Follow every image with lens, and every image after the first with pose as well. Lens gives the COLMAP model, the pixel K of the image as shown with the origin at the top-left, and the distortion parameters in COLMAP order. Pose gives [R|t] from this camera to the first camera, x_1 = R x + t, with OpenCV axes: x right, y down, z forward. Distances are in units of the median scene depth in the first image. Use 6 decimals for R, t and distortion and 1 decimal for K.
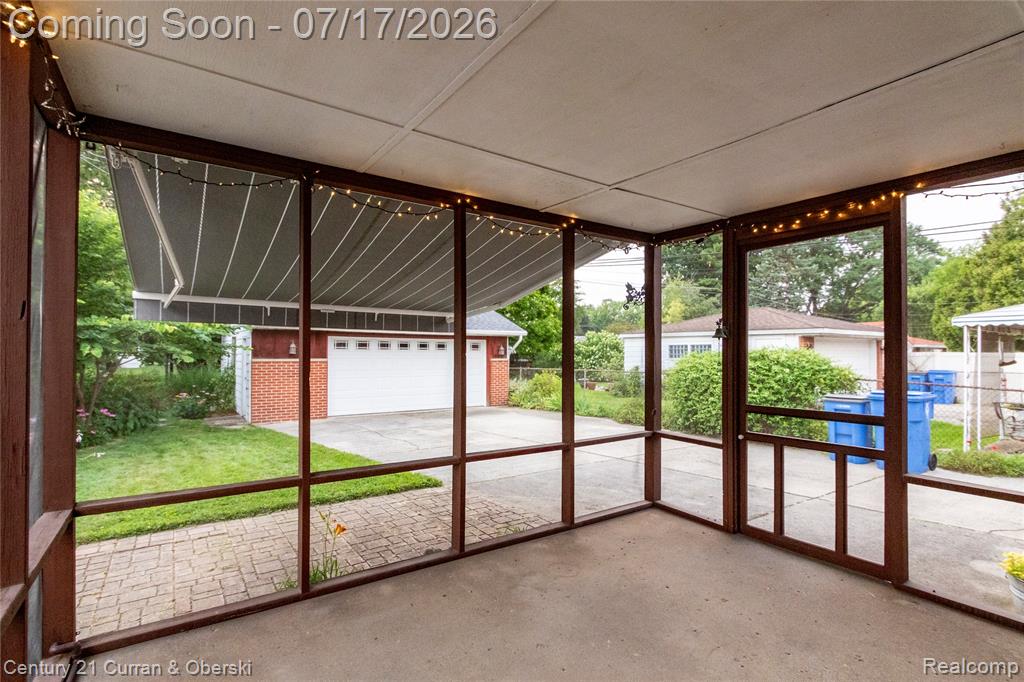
lens RADIAL K [[469.5, 0, 507.5], [0, 469.5, 348.0], [0, 0, 1]] dist [-0.005217, -0.001575]
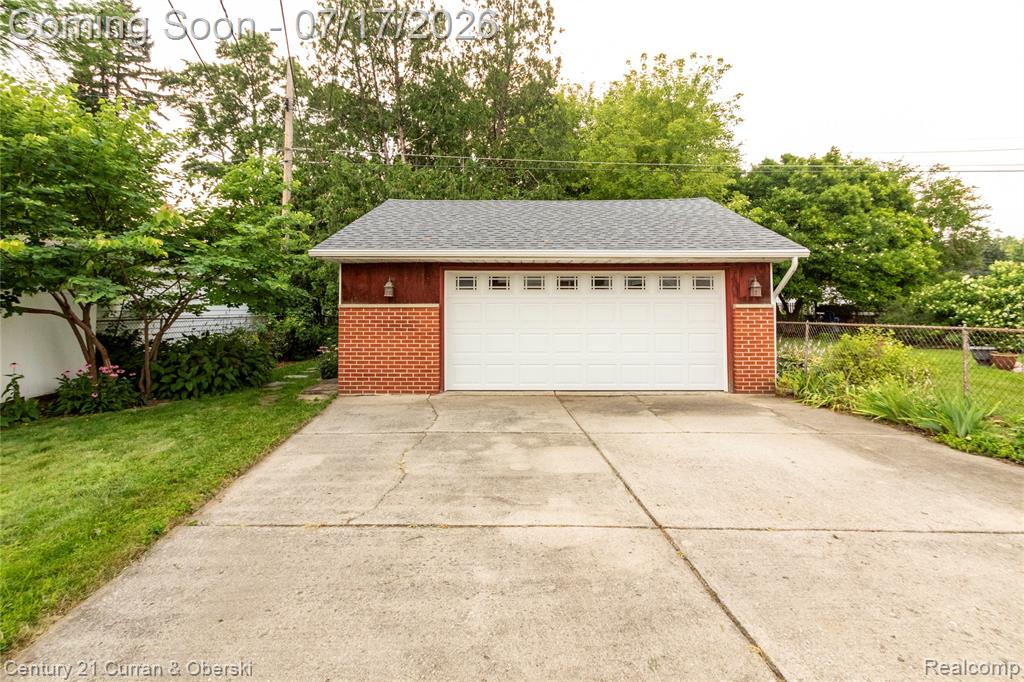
lens RADIAL K [[469.5, 0, 510.8], [0, 469.5, 294.0], [0, 0, 1]] dist [-0.005217, -0.001575]
pose [[0.798521, -0.020610, -0.601614, 0.085061], [0.010684, 0.999742, -0.020067, 0.018657], [0.601872, 0.009596, 0.798535, 0.406605]]
